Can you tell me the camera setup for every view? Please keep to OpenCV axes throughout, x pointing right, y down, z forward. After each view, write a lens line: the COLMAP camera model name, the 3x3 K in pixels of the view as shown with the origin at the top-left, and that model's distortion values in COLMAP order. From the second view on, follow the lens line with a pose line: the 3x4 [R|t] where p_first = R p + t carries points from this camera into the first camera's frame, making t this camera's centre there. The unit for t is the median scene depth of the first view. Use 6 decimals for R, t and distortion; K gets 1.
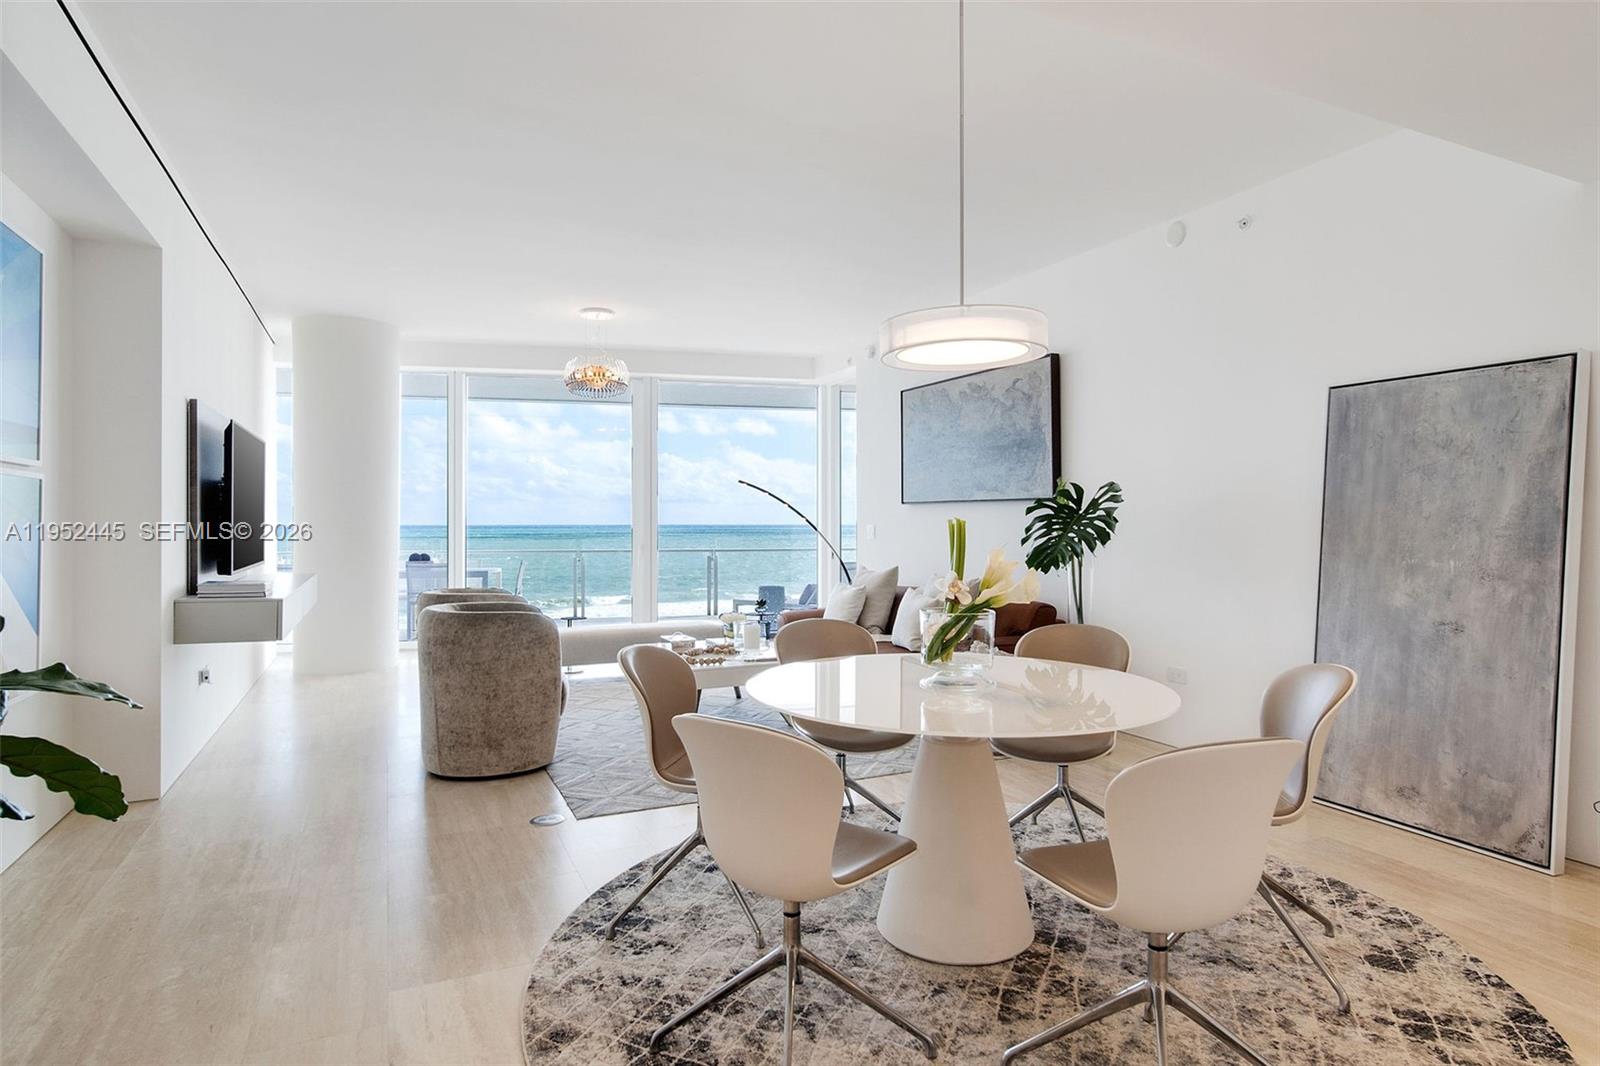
lens RADIAL K [[883.3, 0, 848.8], [0, 883.3, 515.8], [0, 0, 1]] dist [0.003418, -0.005239]
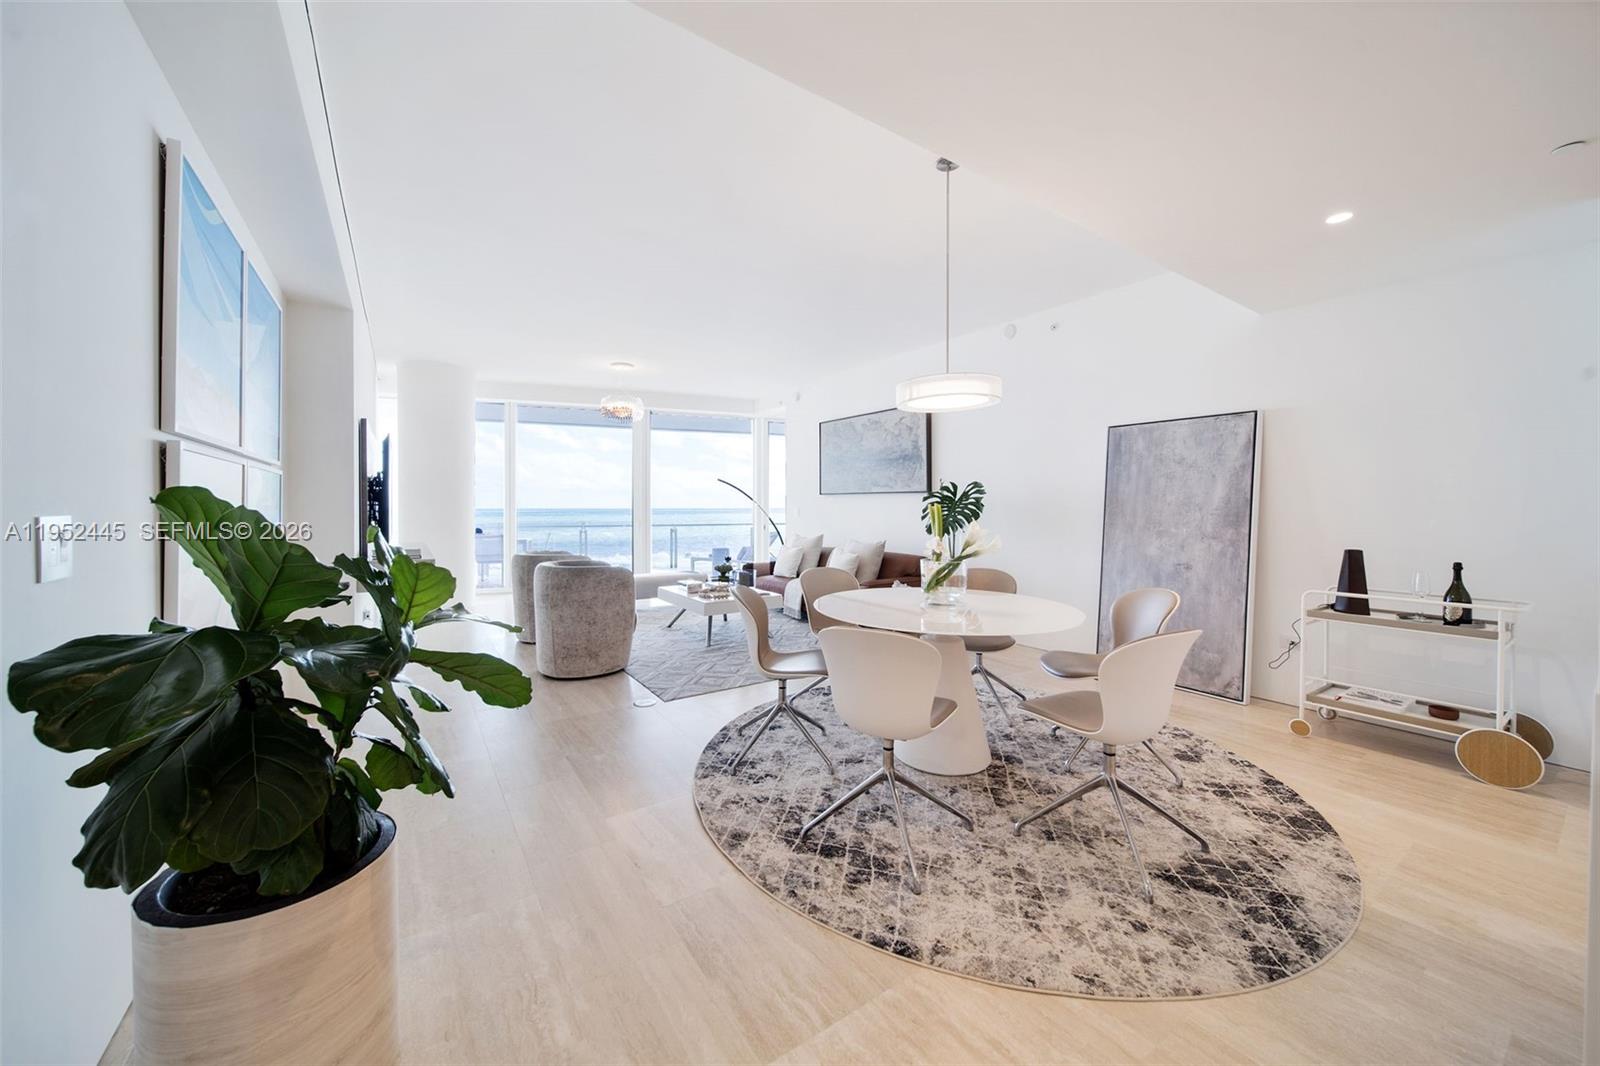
lens RADIAL K [[569.7, 0, 813.2], [0, 569.7, 507.8], [0, 0, 1]] dist [-0.003455, -0.000783]
pose [[0.989634, -0.000128, 0.143615, -0.218990], [-0.001255, 0.999954, 0.009543, 0.000739], [-0.143609, -0.009624, 0.989588, -0.001952]]
